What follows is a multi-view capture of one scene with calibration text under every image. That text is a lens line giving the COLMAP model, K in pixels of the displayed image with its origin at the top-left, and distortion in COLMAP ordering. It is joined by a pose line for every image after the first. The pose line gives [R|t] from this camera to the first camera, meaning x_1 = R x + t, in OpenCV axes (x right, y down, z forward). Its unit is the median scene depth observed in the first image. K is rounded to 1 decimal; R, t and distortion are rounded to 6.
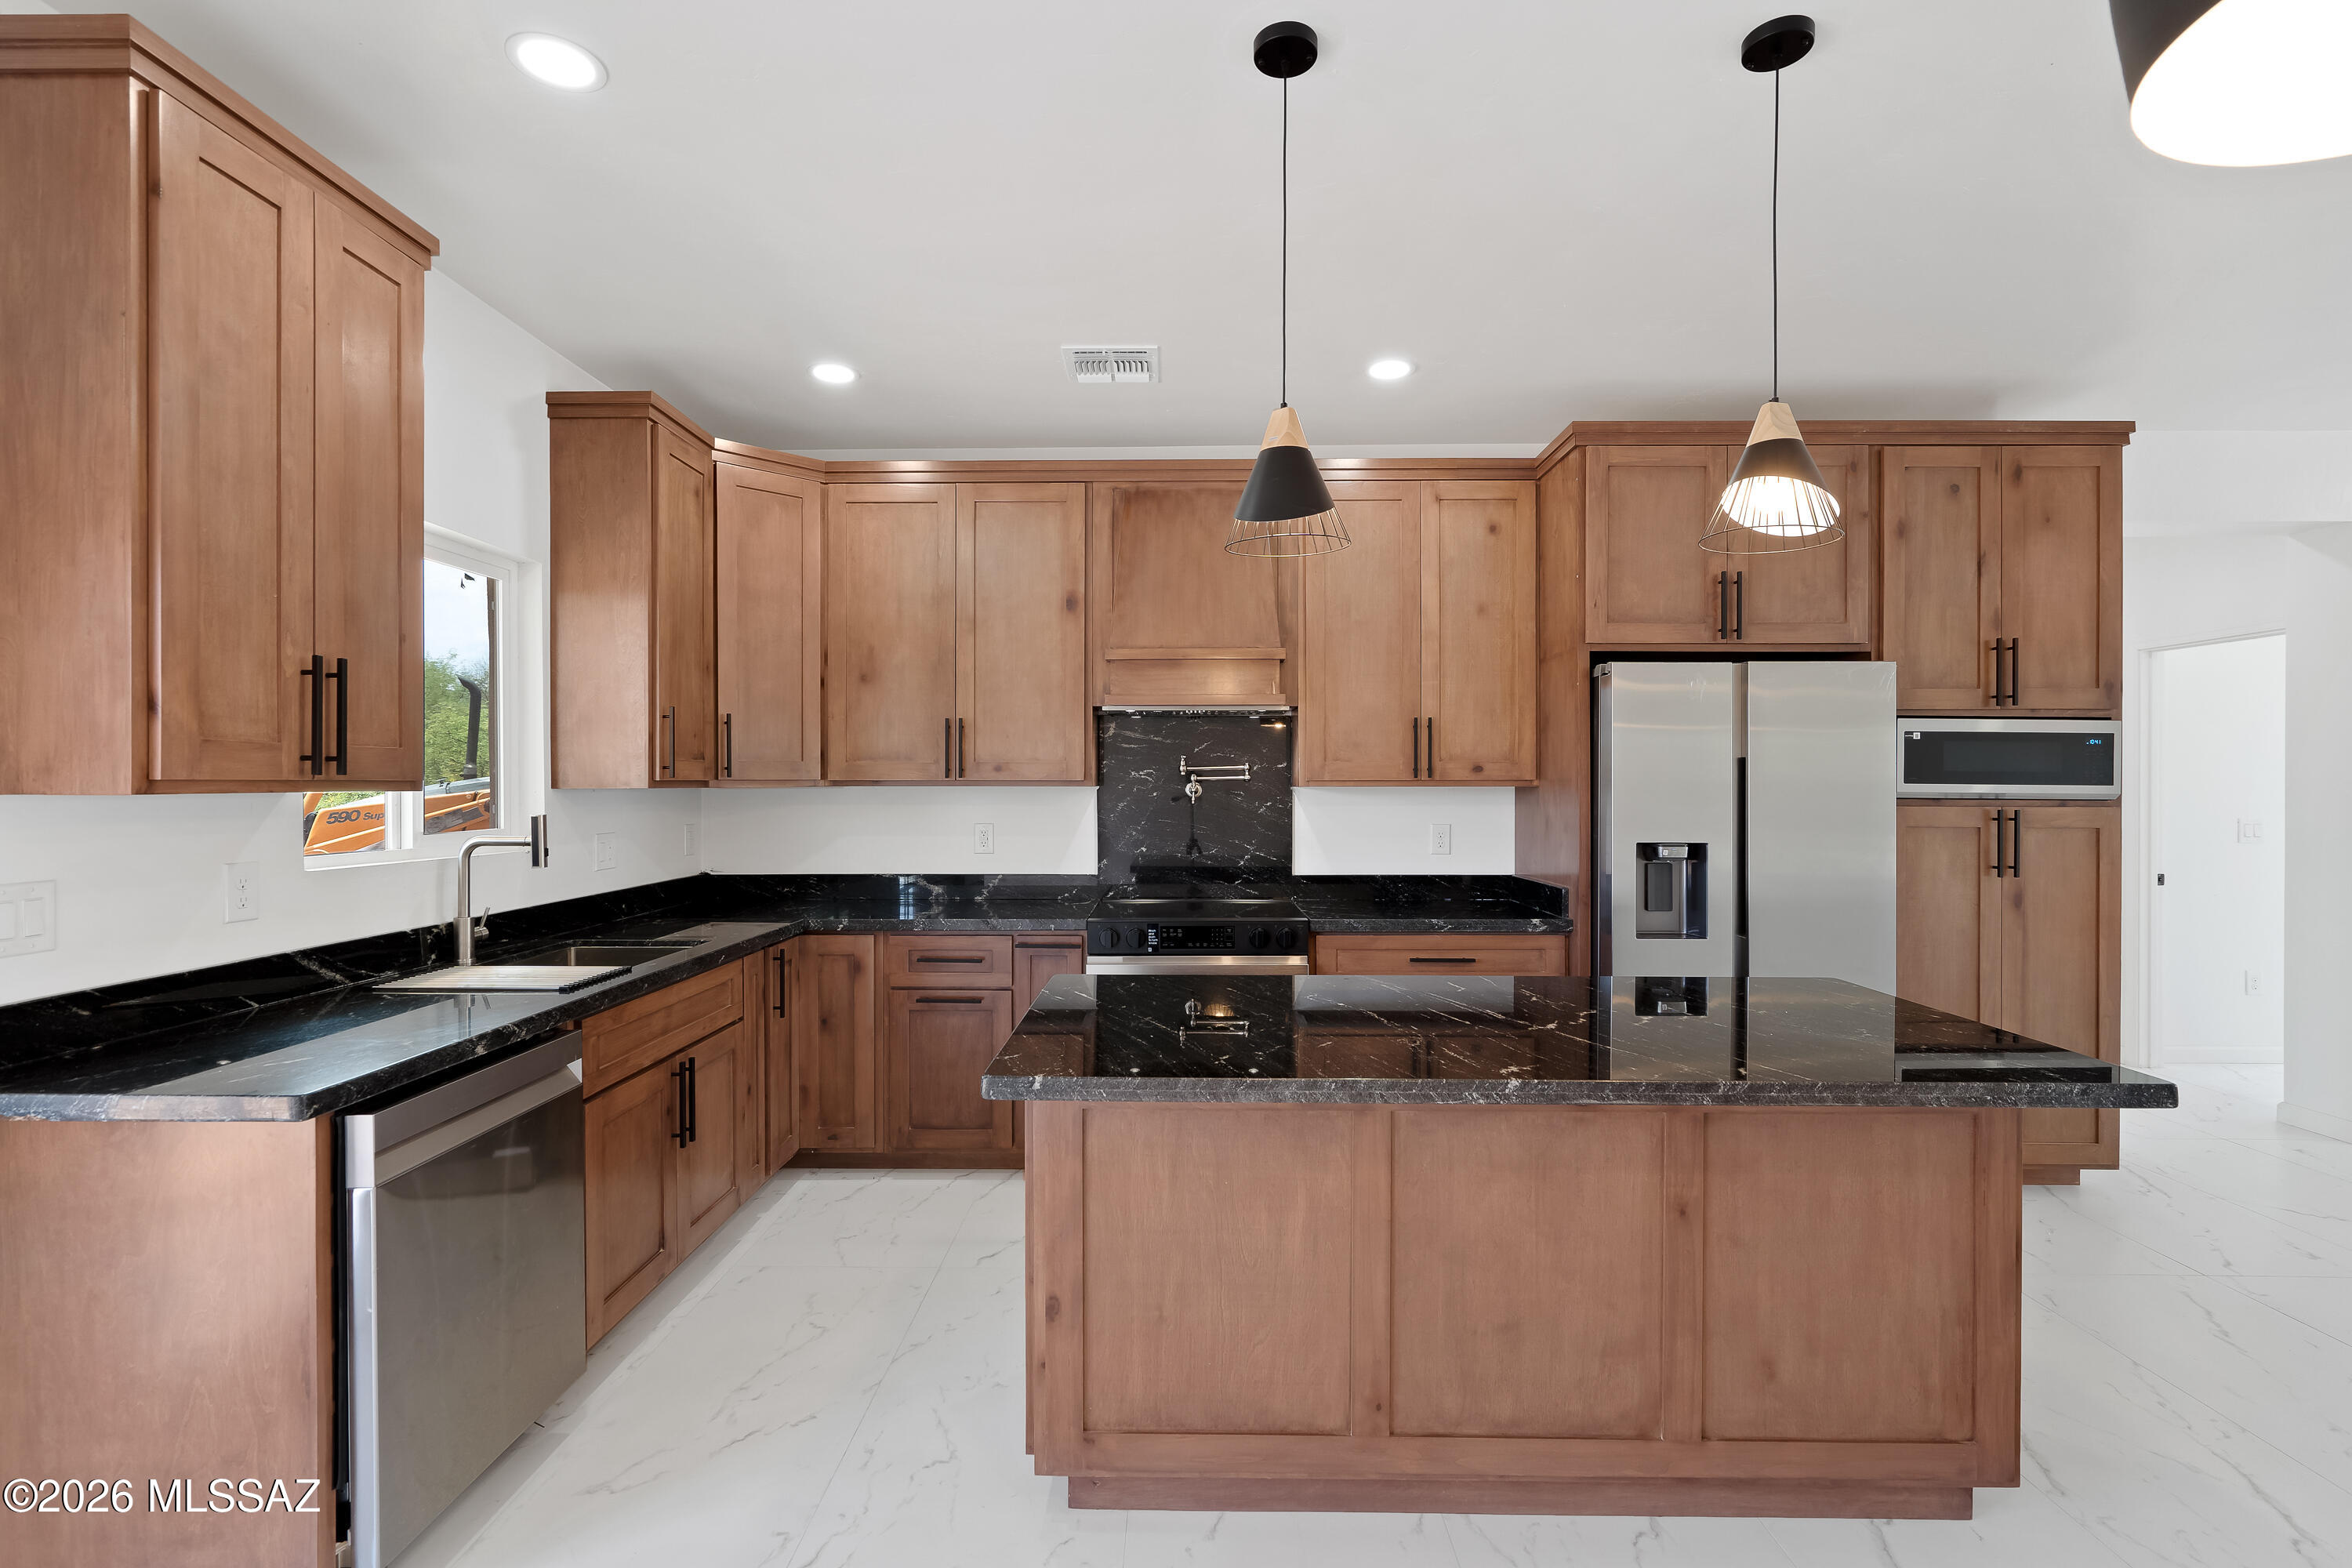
lens RADIAL K [[1081.2, 0, 1178.1], [0, 1081.2, 785.2], [0, 0, 1]] dist [-0.006980, 0.004441]
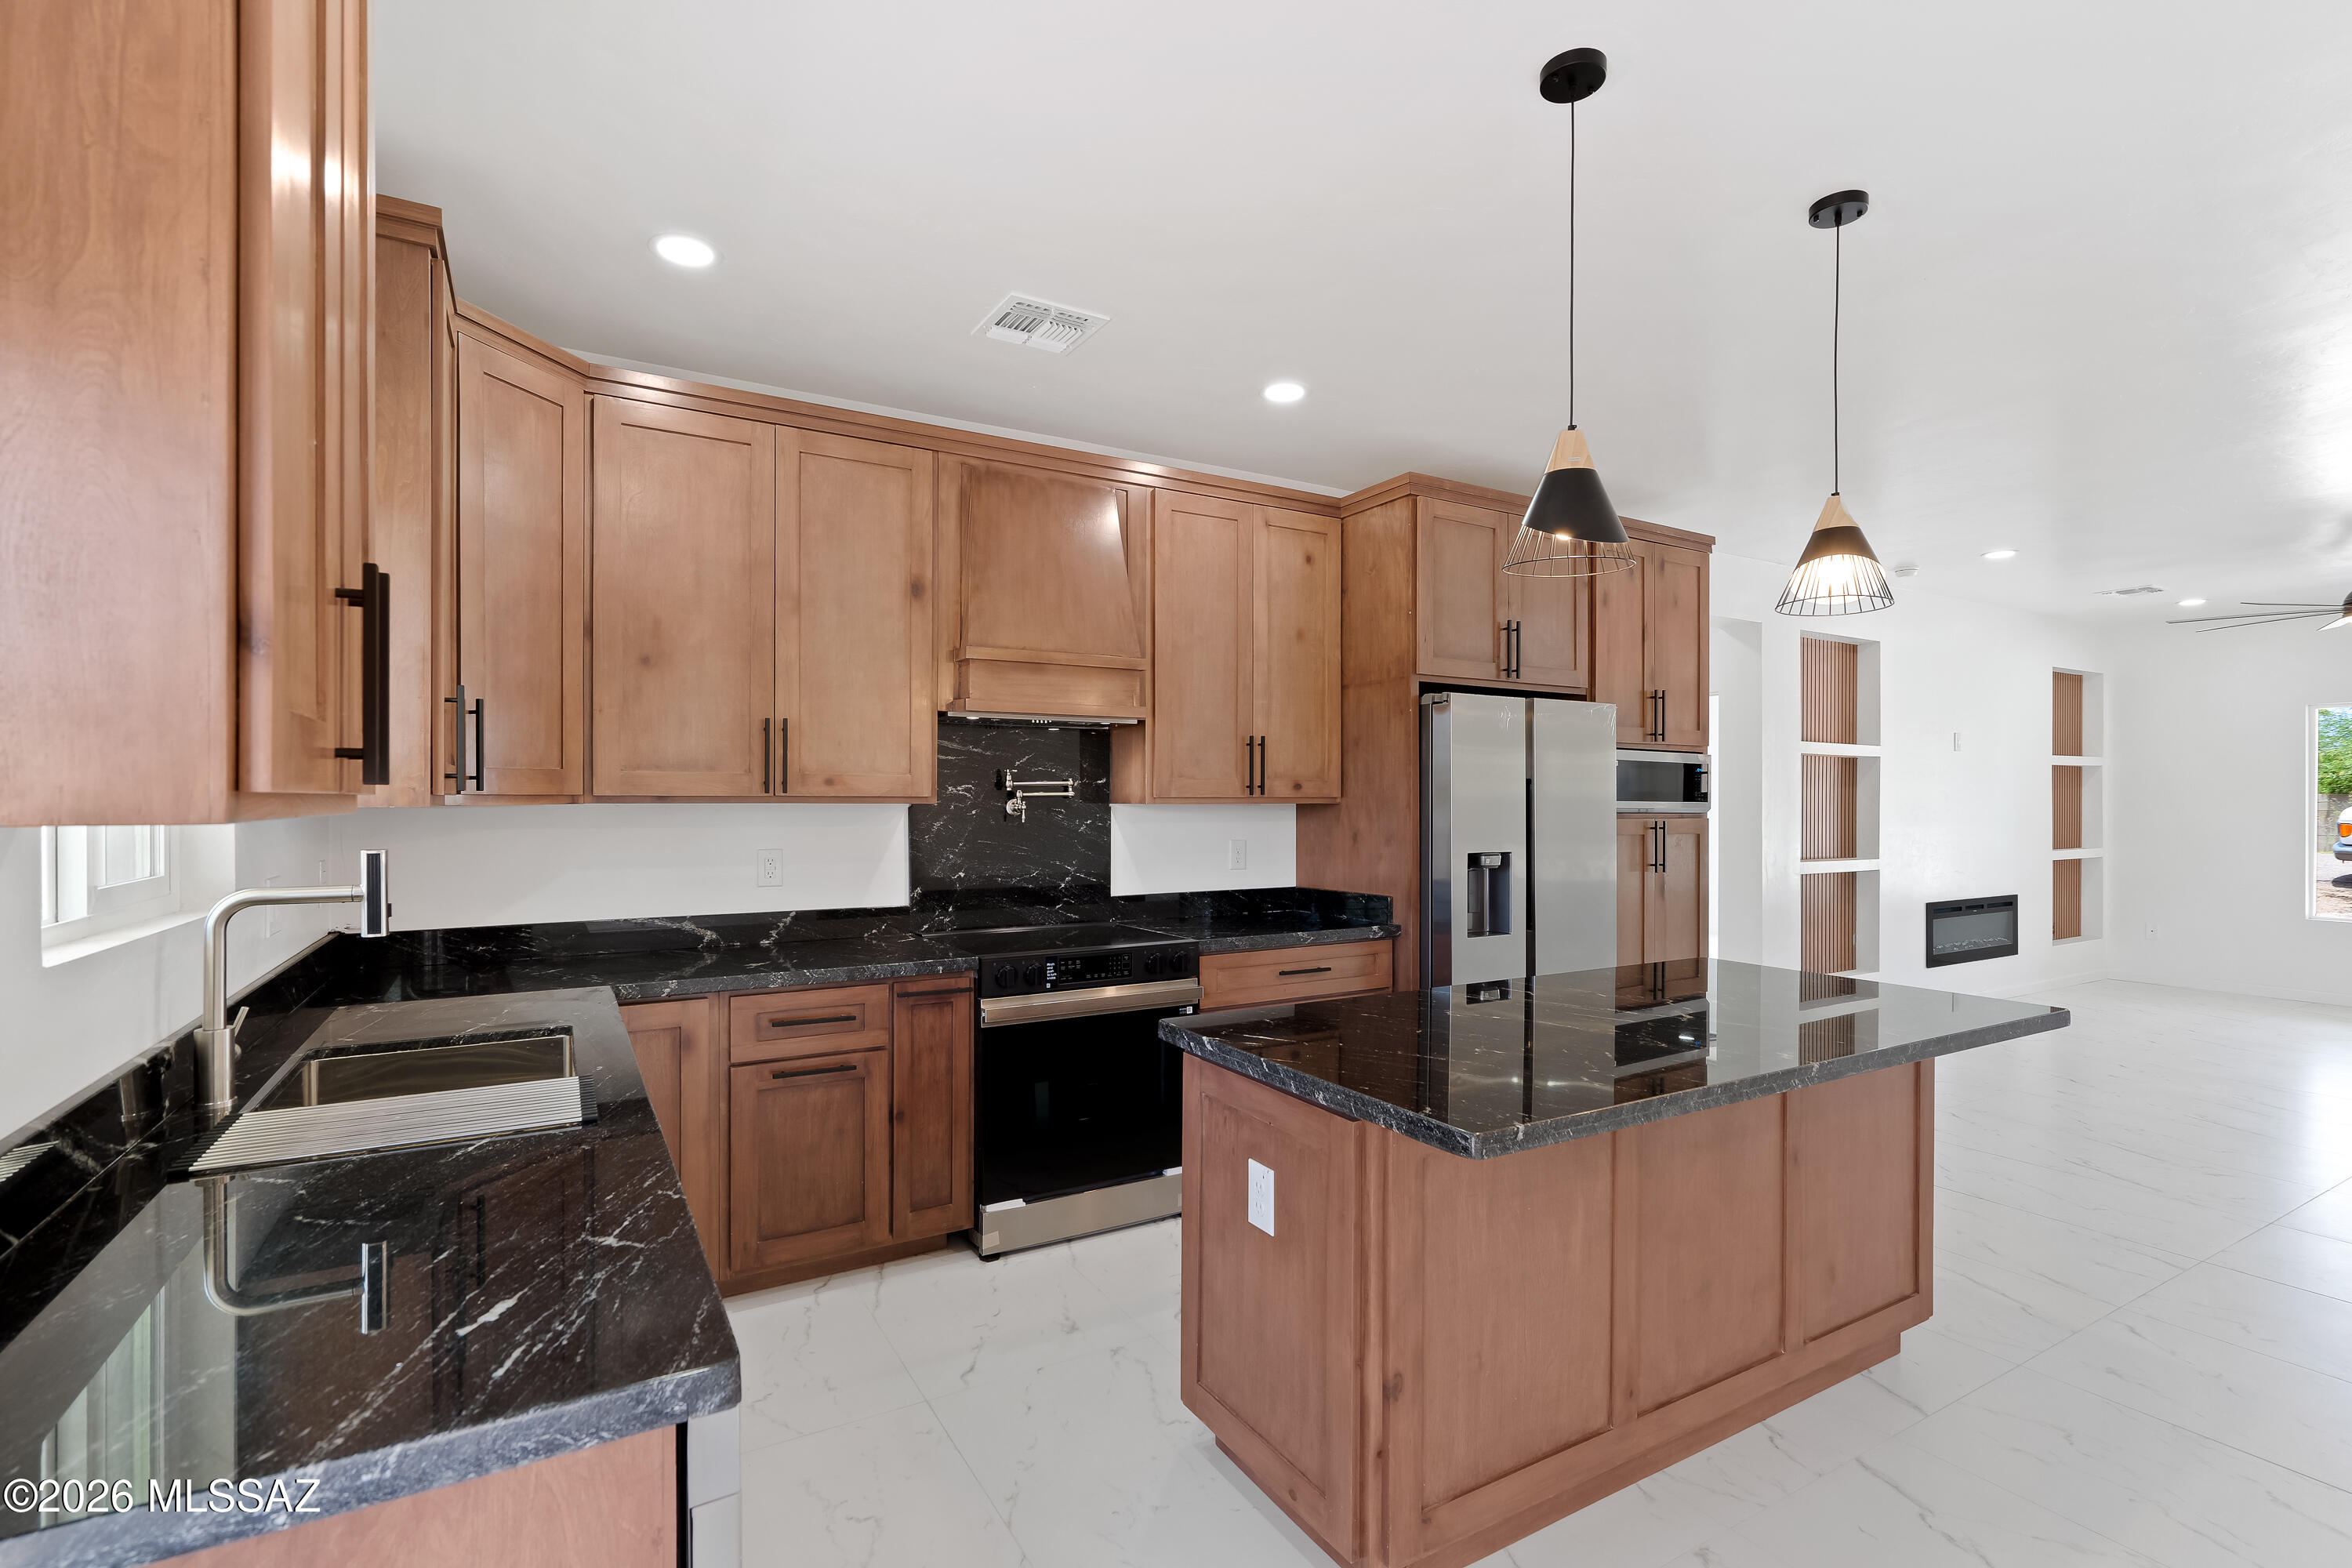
lens RADIAL K [[1081.2, 0, 1176.4], [0, 1081.2, 799.4], [0, 0, 1]] dist [-0.006980, 0.004441]
pose [[0.854922, 0.001186, 0.518755, -0.400571], [-0.000325, 0.999998, -0.001751, -0.000800], [-0.518756, 0.001329, 0.854921, 0.178313]]
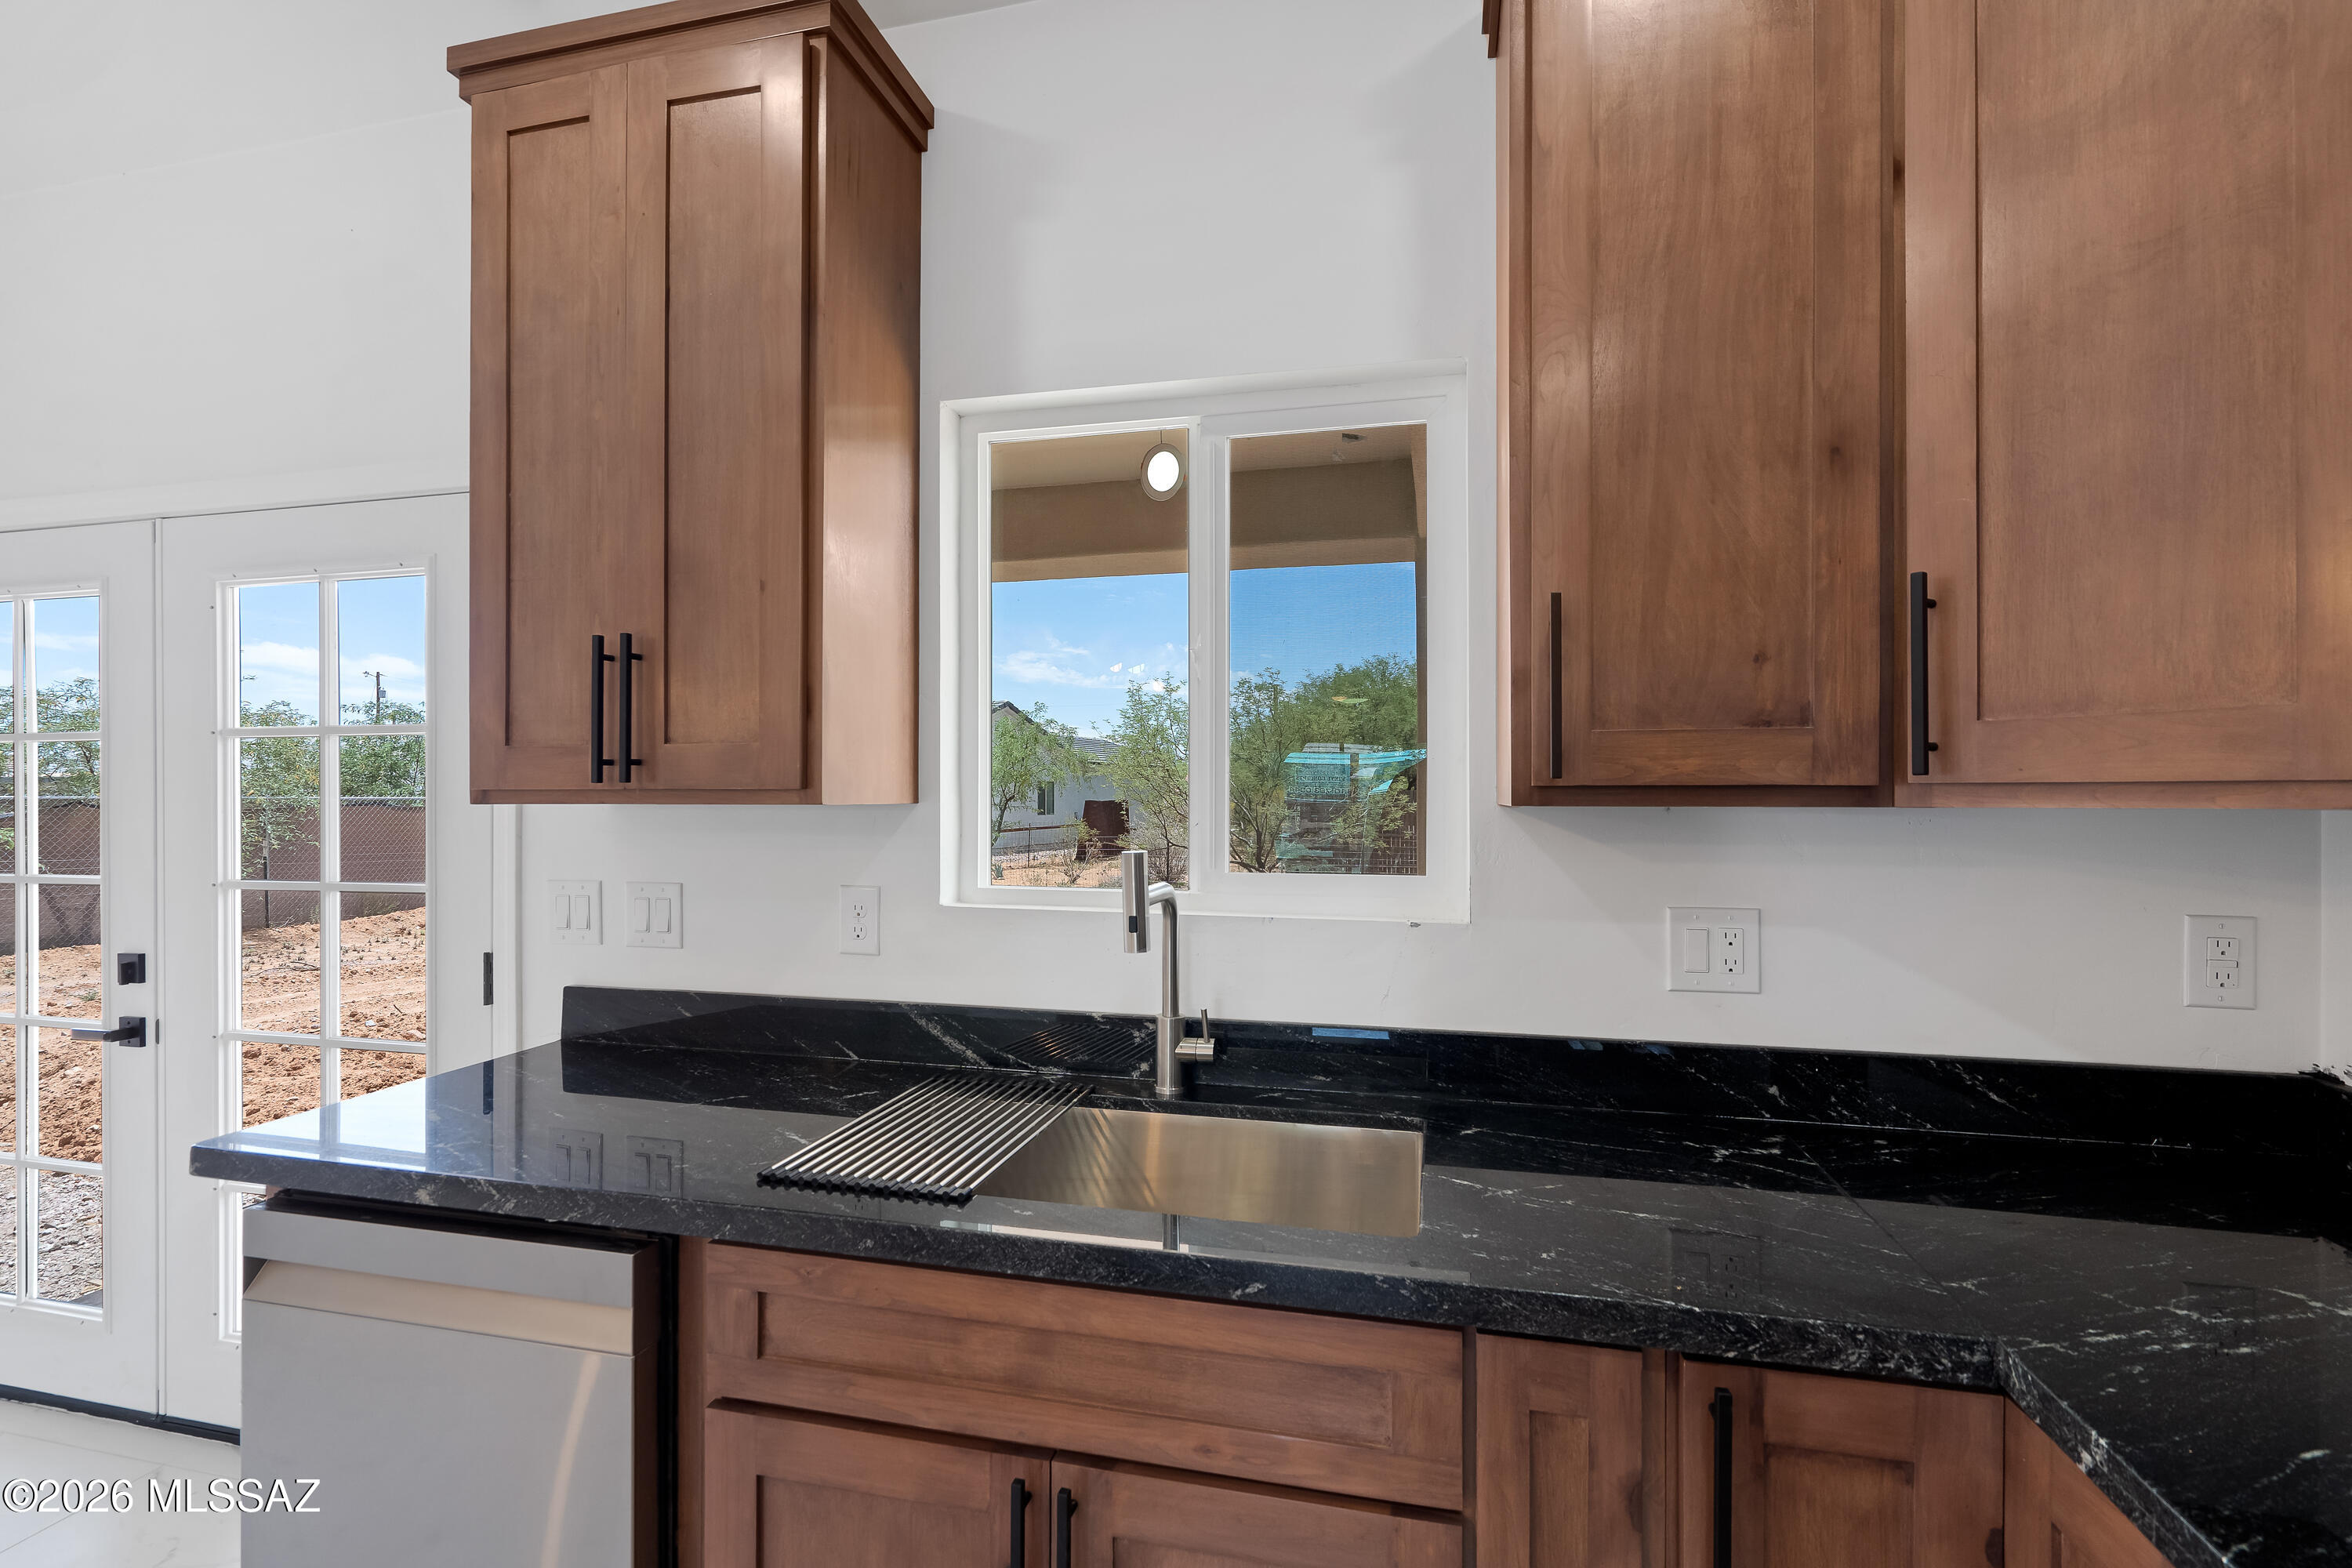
lens RADIAL K [[1081.2, 0, 1169.5], [0, 1081.2, 790.0], [0, 0, 1]] dist [-0.006980, 0.004441]
pose [[-0.229371, -0.000225, -0.973339, -0.058152], [-0.001150, 0.999999, 0.000040, -0.002625], [0.973338, 0.001129, -0.229371, 0.875486]]
